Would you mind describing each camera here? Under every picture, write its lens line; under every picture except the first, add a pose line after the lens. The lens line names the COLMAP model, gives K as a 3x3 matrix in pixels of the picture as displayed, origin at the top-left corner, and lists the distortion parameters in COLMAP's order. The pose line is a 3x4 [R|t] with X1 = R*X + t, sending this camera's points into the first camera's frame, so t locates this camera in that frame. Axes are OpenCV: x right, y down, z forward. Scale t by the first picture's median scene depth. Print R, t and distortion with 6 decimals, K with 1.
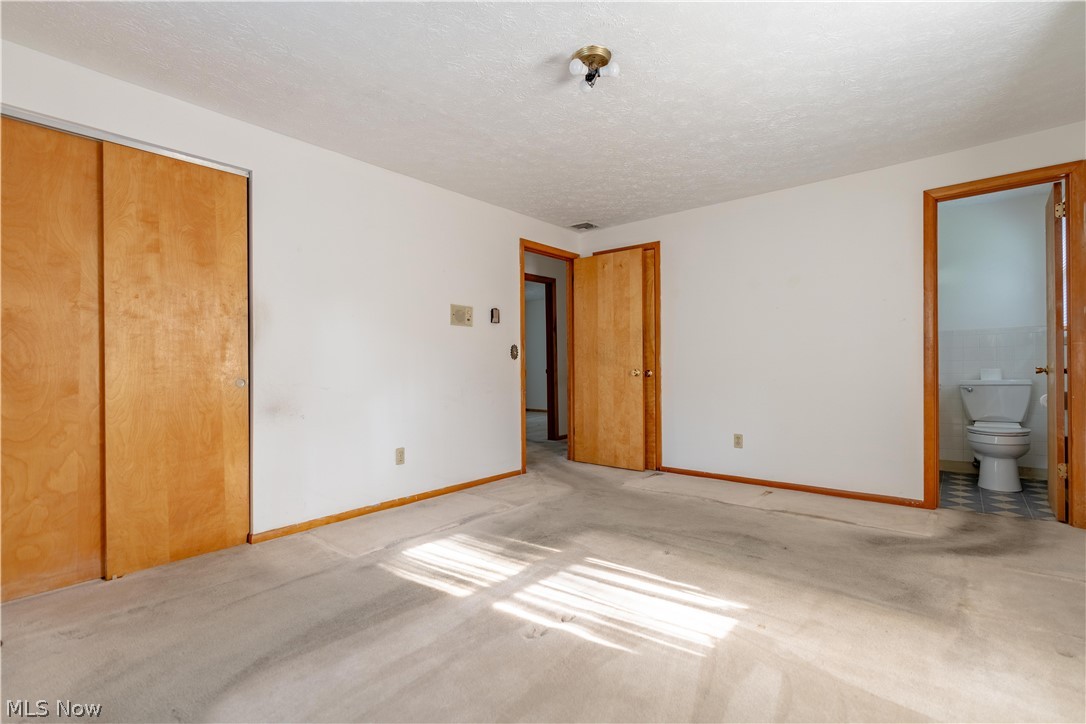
lens RADIAL K [[502.5, 0, 543.0], [0, 502.5, 362.0], [0, 0, 1]] dist [-0.001659, -0.000129]
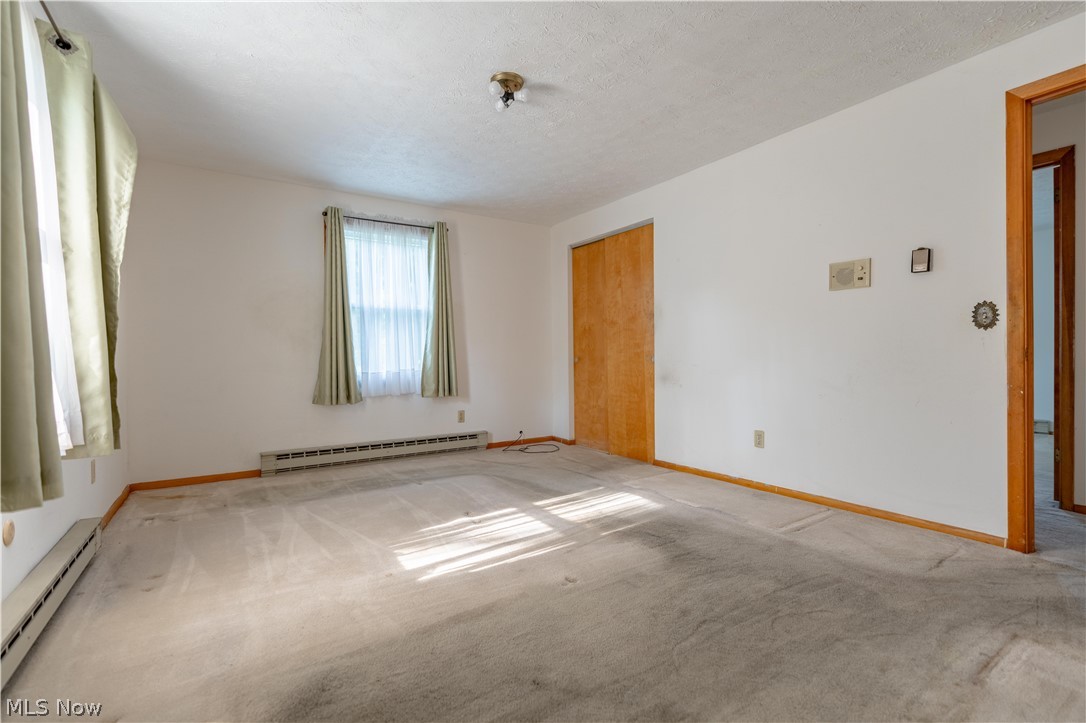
lens RADIAL K [[483.5, 0, 543.0], [0, 483.5, 361.5], [0, 0, 1]] dist [0.001253, 0.000835]
pose [[-0.277759, 0.019312, -0.960457, 0.924609], [0.020594, 0.999688, 0.014145, 0.021006], [0.960430, -0.015851, -0.278070, 1.102706]]
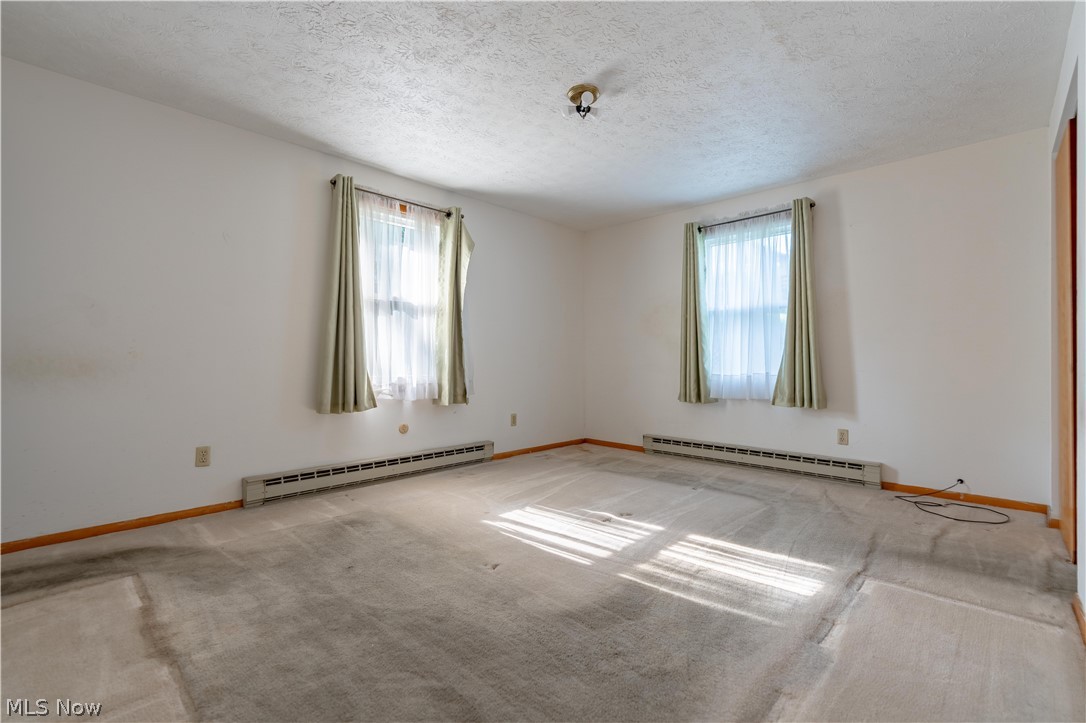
lens RADIAL K [[483.5, 0, 543.0], [0, 483.5, 361.5], [0, 0, 1]] dist [0.001253, 0.000835]
pose [[-0.998530, 0.006911, 0.053751, 0.110829], [0.006424, 0.999937, -0.009220, 0.034749], [-0.053812, -0.008862, -0.998512, 1.710470]]
